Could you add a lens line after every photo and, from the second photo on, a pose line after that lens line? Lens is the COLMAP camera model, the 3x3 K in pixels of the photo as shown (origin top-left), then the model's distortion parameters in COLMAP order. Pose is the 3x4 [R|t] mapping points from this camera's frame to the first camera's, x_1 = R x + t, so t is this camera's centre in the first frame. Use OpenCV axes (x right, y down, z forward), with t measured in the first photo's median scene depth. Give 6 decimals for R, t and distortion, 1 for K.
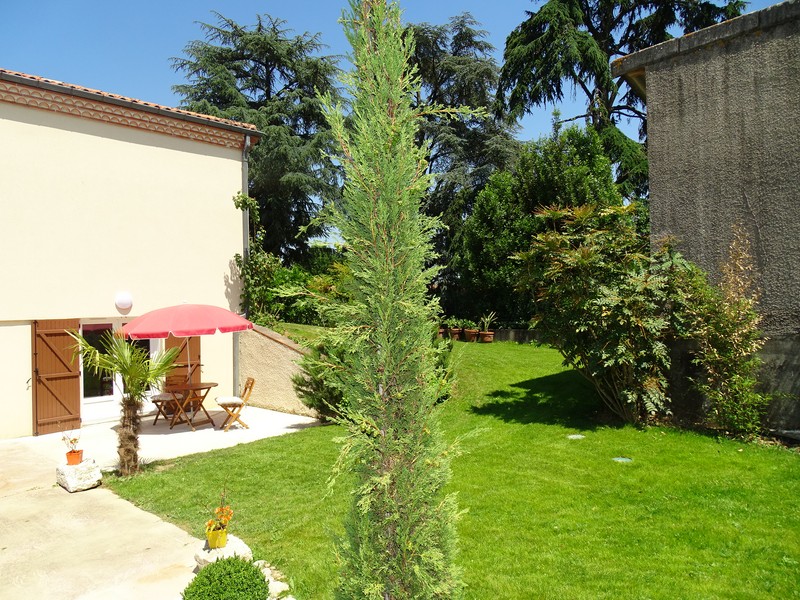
lens RADIAL K [[563.4, 0, 399.0], [0, 563.4, 302.0], [0, 0, 1]] dist [-0.017974, 0.017662]
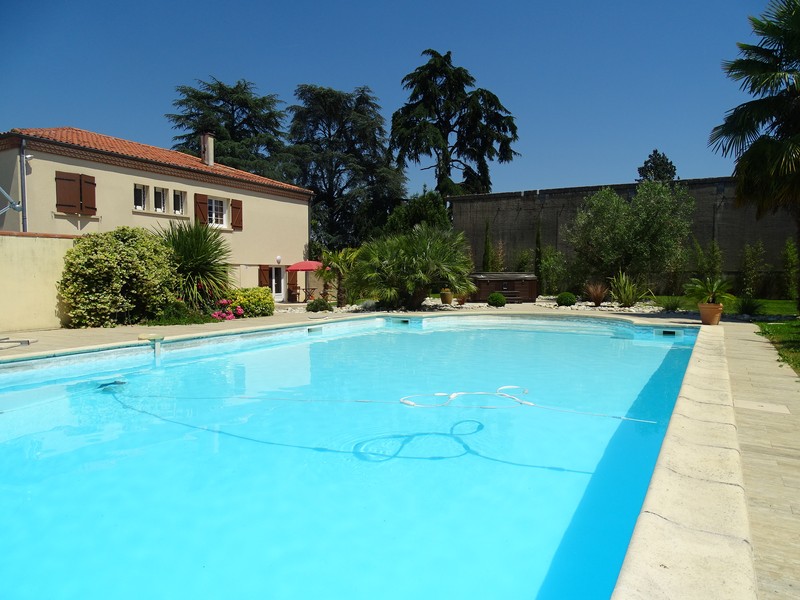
lens RADIAL K [[563.4, 0, 405.0], [0, 563.4, 301.3], [0, 0, 1]] dist [-0.017974, 0.017662]
pose [[0.960642, 0.008416, 0.277663, -0.579569], [-0.022071, 0.998693, 0.046089, 0.056038], [-0.276913, -0.050403, 0.959572, -1.633866]]
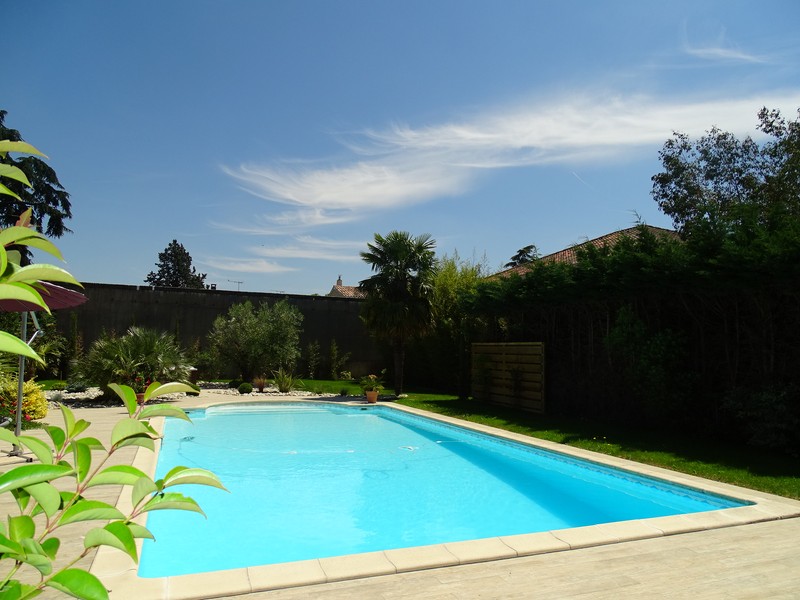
lens RADIAL K [[563.4, 0, 405.1], [0, 563.4, 308.8], [0, 0, 1]] dist [-0.017974, 0.017662]
pose [[0.394196, 0.104544, 0.913061, -1.293308], [-0.036022, 0.994503, -0.098317, 0.011744], [-0.918320, 0.005866, 0.395795, -1.639339]]
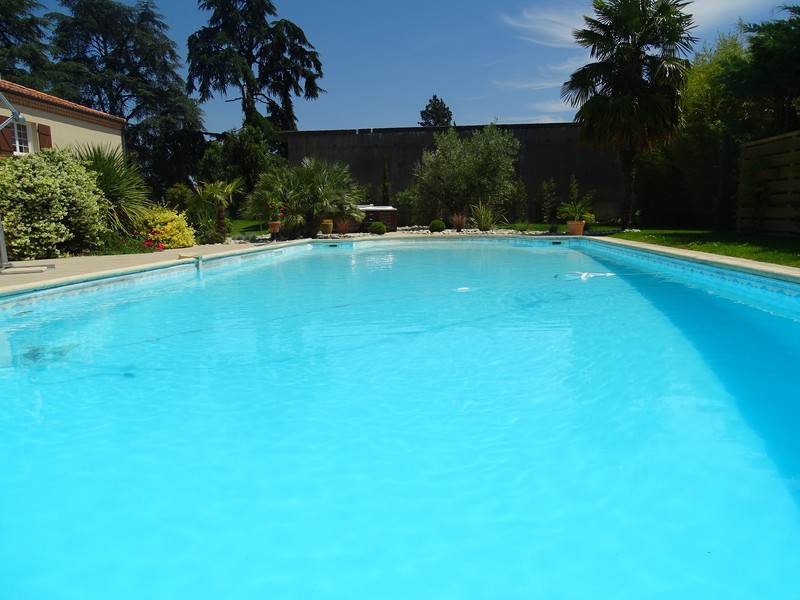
lens RADIAL K [[563.4, 0, 403.9], [0, 563.4, 304.6], [0, 0, 1]] dist [-0.017974, 0.017662]
pose [[0.781643, -0.087693, 0.617531, -0.881093], [-0.006342, 0.988899, 0.148456, 0.087873], [-0.623694, -0.119956, 0.772410, -1.621959]]
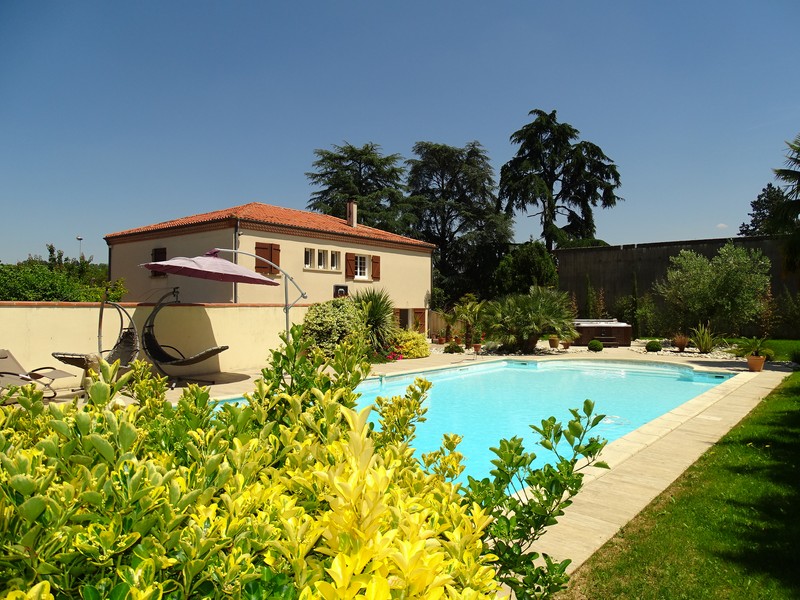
lens RADIAL K [[563.4, 0, 408.3], [0, 563.4, 304.8], [0, 0, 1]] dist [-0.017974, 0.017662]
pose [[0.994019, 0.024409, 0.106441, -0.734348], [-0.024944, 0.999682, 0.003696, -0.003939], [-0.106317, -0.006329, 0.994312, -2.020122]]
